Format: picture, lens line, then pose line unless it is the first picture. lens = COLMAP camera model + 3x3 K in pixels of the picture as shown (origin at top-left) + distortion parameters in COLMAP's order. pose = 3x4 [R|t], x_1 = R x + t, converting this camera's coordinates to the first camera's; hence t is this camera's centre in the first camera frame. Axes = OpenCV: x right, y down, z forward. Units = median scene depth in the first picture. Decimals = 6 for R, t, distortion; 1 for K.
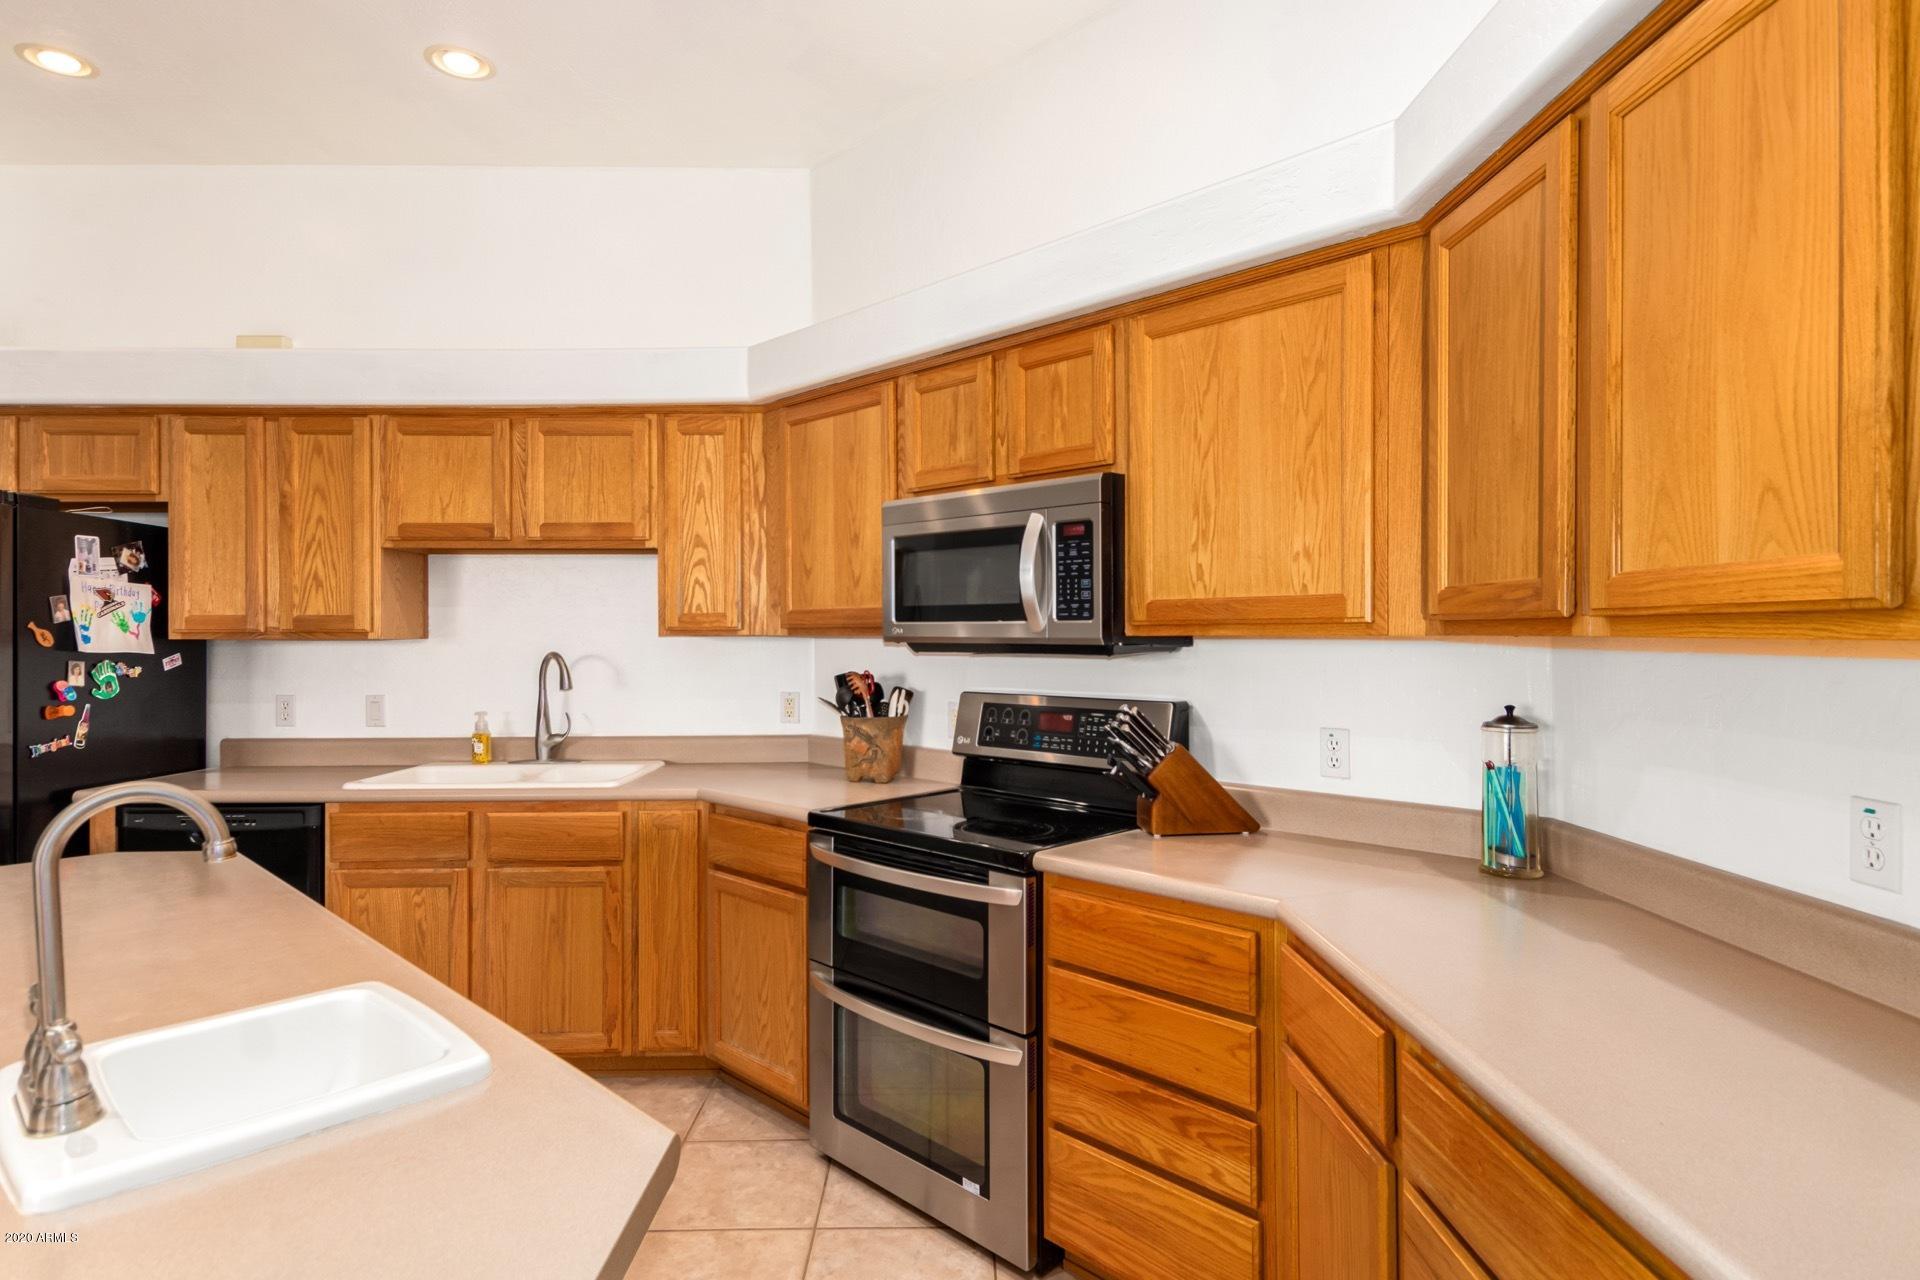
lens RADIAL K [[981.2, 0, 971.0], [0, 981.2, 632.9], [0, 0, 1]] dist [0.013311, 0.001754]
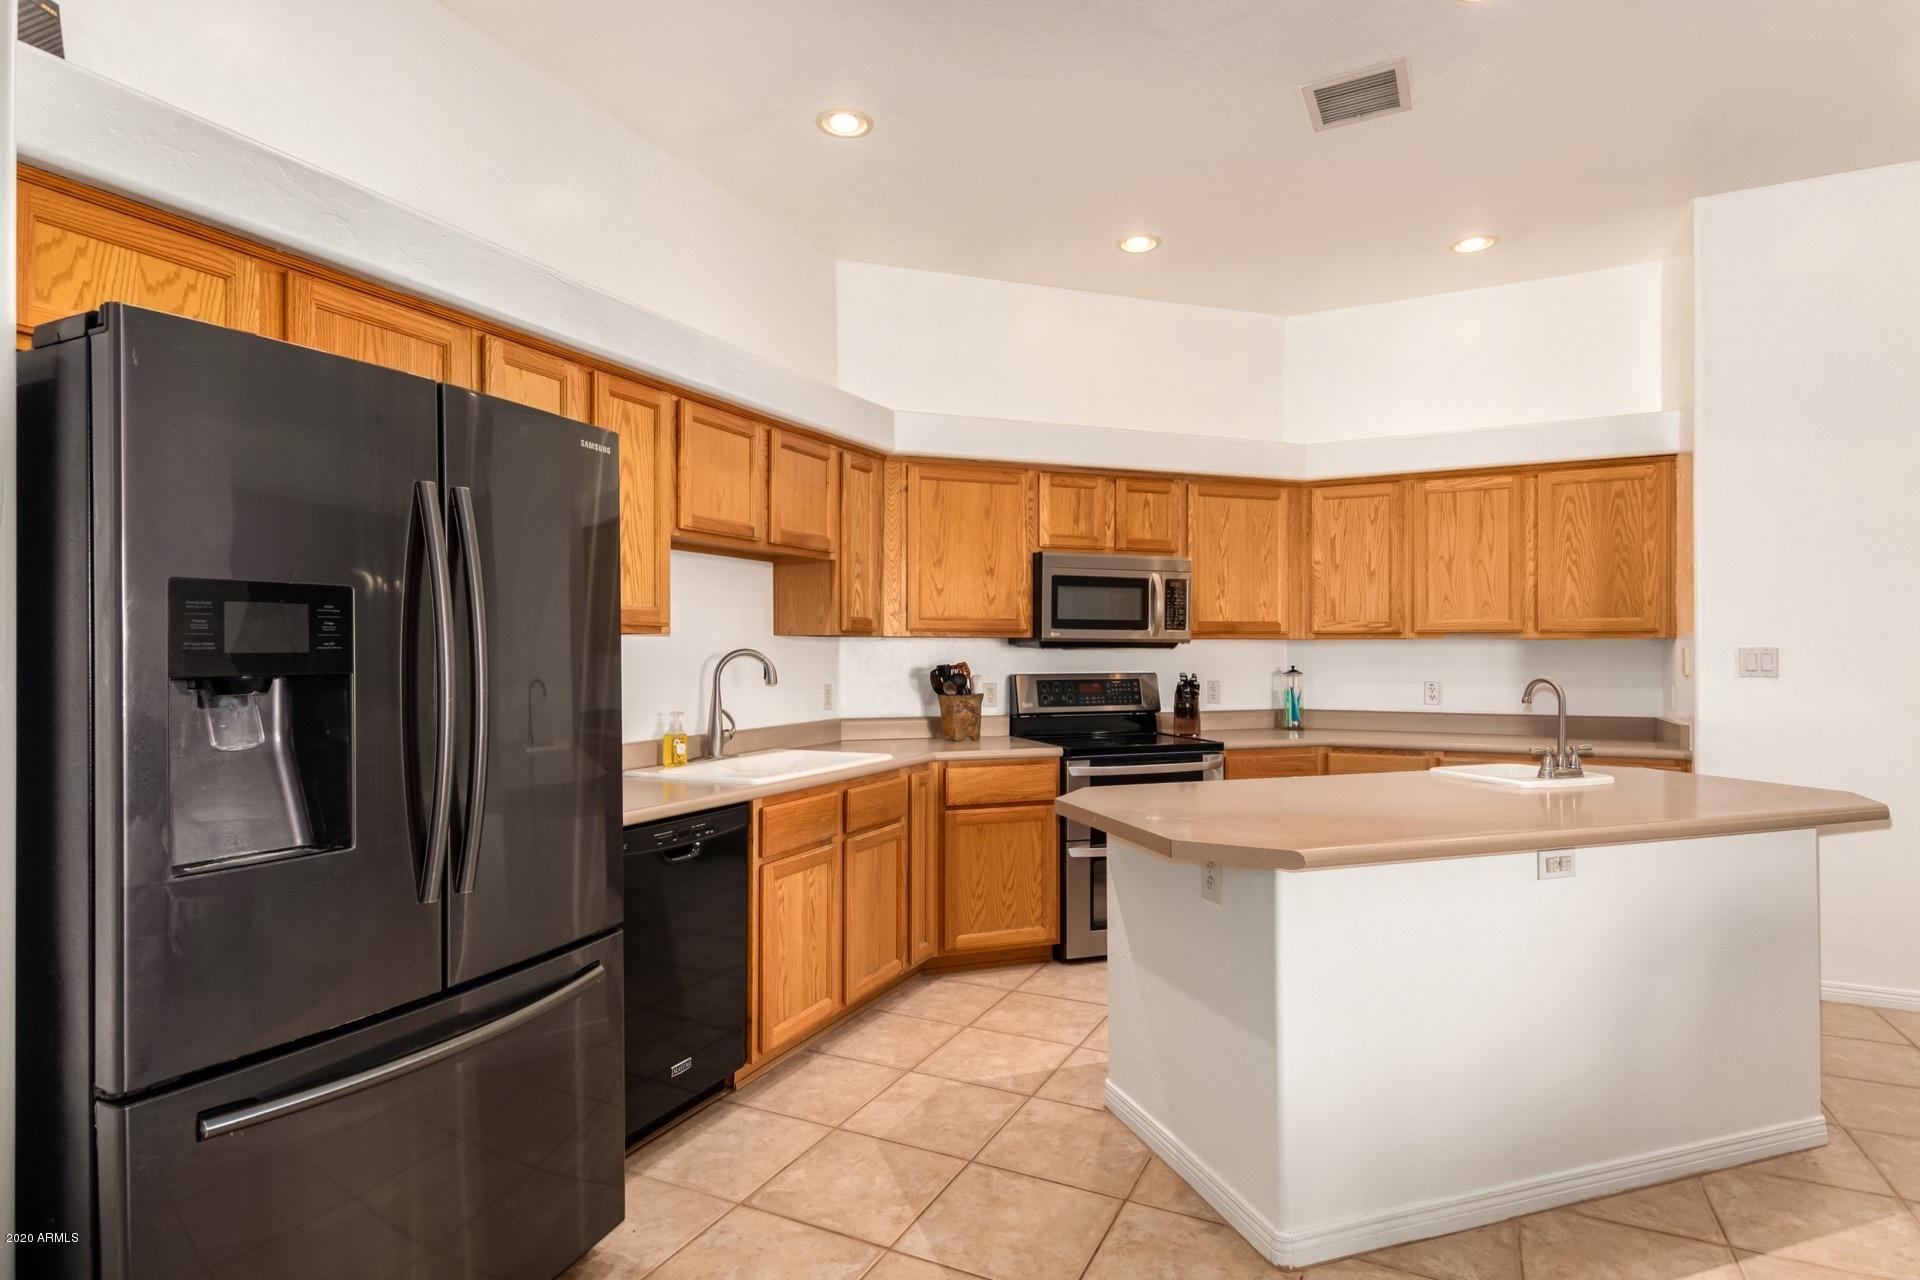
lens RADIAL K [[981.2, 0, 947.2], [0, 981.2, 639.7], [0, 0, 1]] dist [0.013311, 0.001754]
pose [[0.473518, 0.013153, 0.880686, -1.613453], [-0.002042, 0.999902, -0.013835, 0.030099], [-0.880782, 0.004753, 0.473498, 0.414237]]
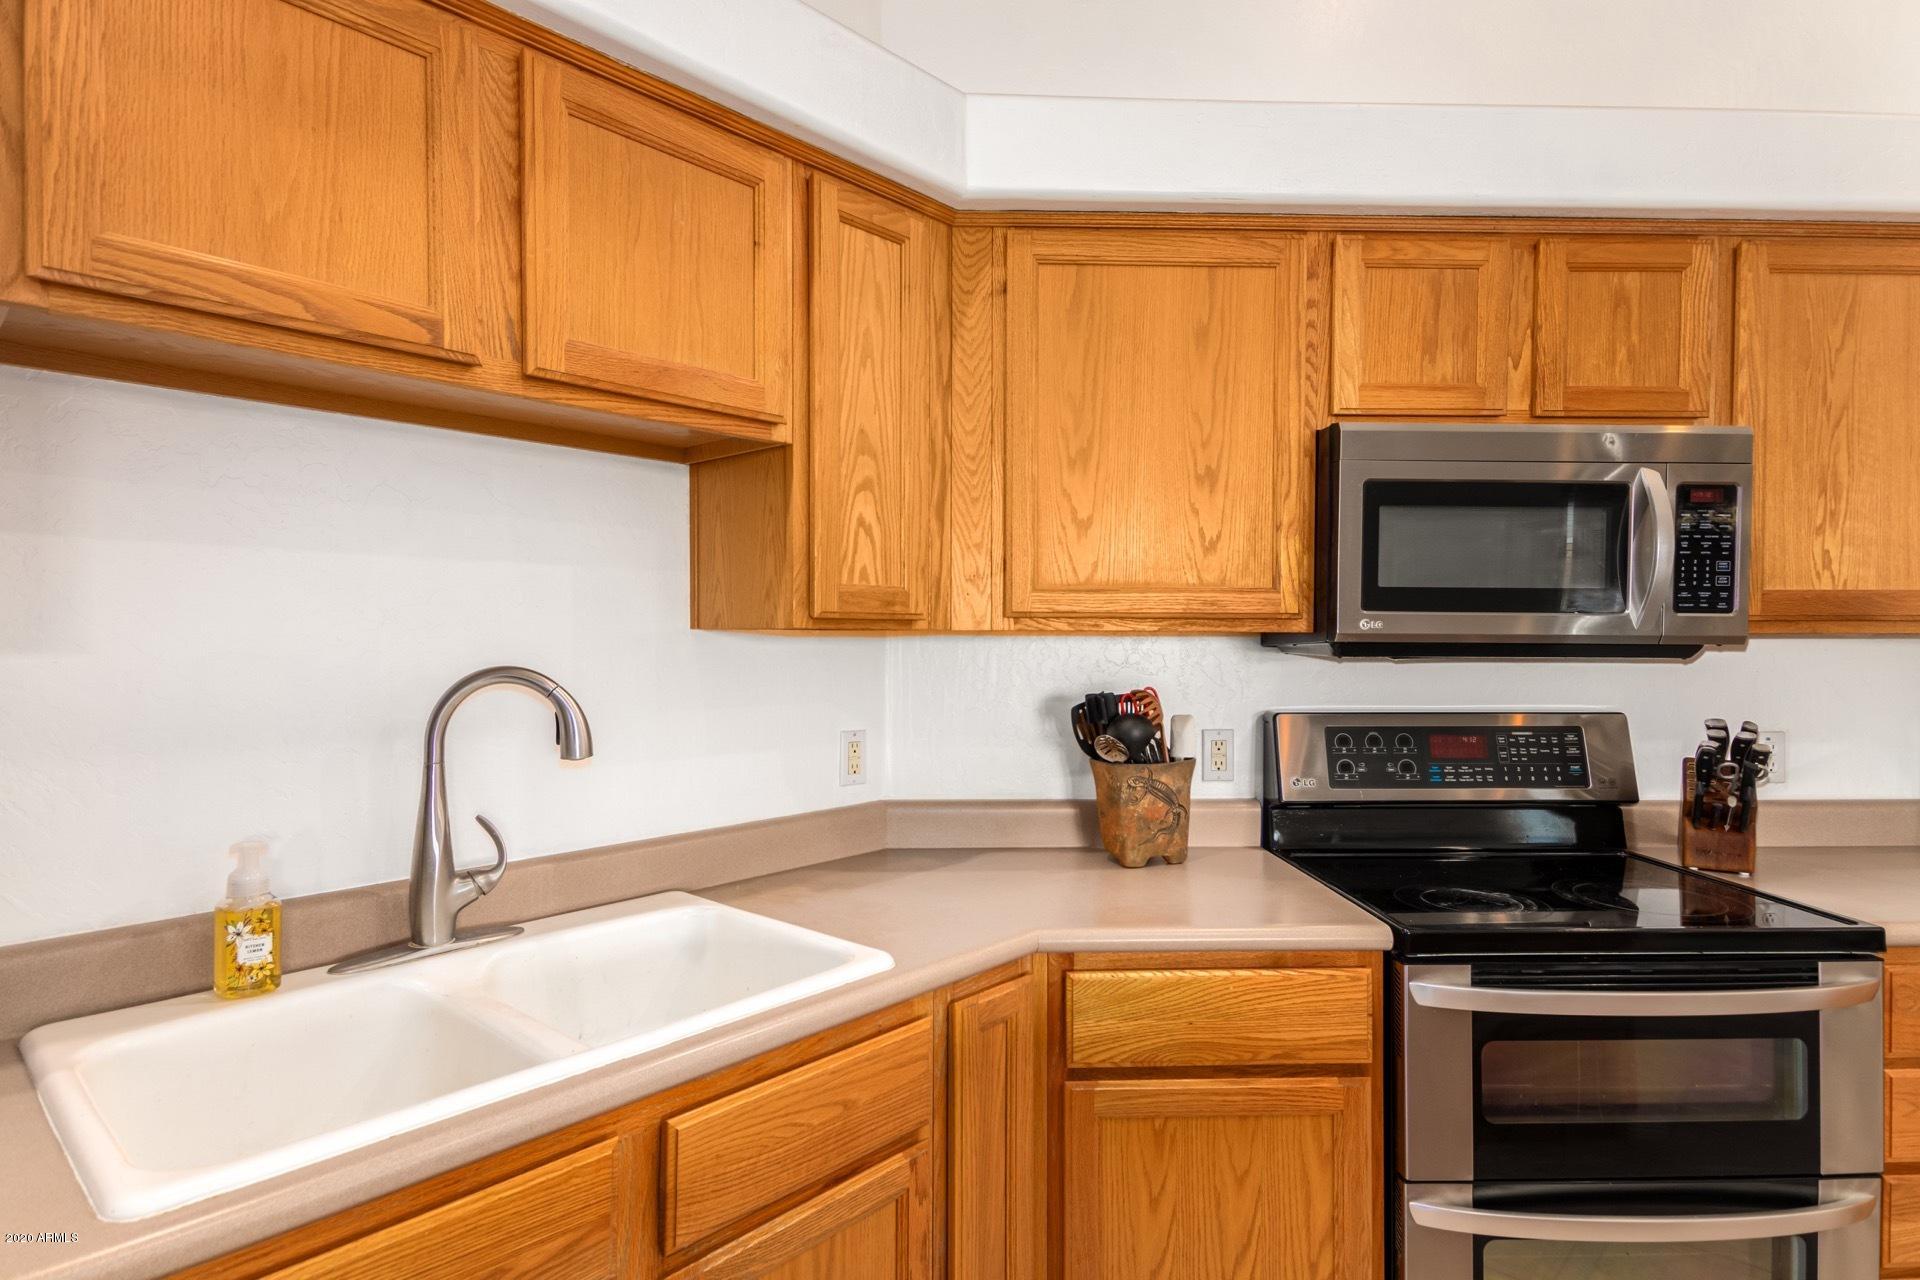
lens RADIAL K [[981.2, 0, 946.7], [0, 981.2, 645.8], [0, 0, 1]] dist [0.013311, 0.001754]
pose [[0.704619, -0.001745, 0.709584, -0.760145], [-0.005297, 0.999956, 0.007718, 0.008791], [-0.709566, -0.009197, 0.704579, 0.766534]]
